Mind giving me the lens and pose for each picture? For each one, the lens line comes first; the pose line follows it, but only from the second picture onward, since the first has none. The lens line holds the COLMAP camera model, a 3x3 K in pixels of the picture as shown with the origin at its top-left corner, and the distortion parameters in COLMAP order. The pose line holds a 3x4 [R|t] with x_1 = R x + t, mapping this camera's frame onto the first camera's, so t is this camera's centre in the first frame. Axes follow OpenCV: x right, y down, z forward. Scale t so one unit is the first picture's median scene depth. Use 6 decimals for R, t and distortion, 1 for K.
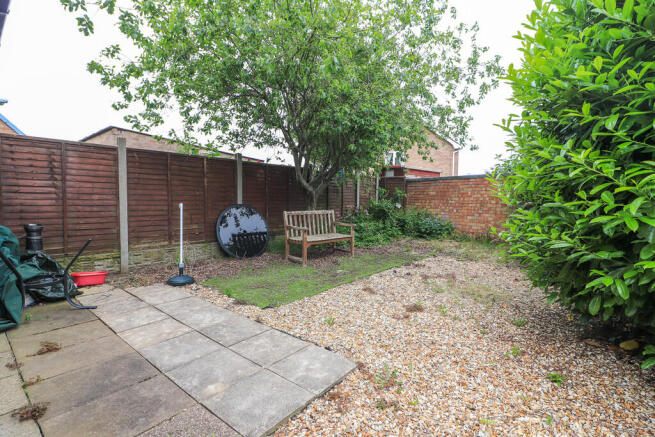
lens RADIAL K [[306.4, 0, 325.5], [0, 306.4, 218.3], [0, 0, 1]] dist [-0.005650, -0.000755]
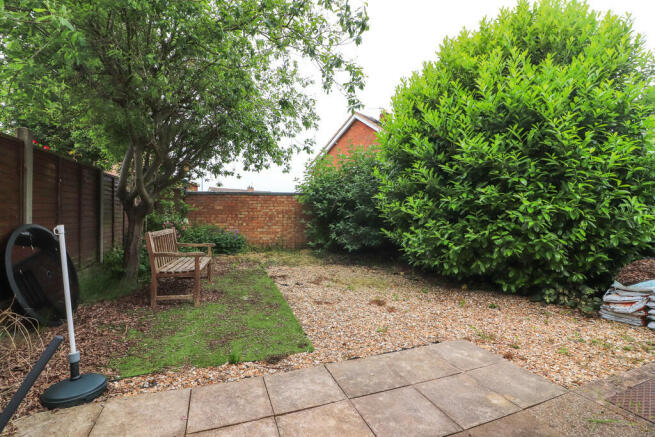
lens RADIAL K [[306.4, 0, 325.6], [0, 306.4, 217.8], [0, 0, 1]] dist [-0.005650, -0.000755]
pose [[0.499693, -0.014773, 0.866077, -0.827511], [0.054678, 0.998398, -0.014517, -0.038827], [-0.864475, 0.054610, 0.499700, 0.515935]]
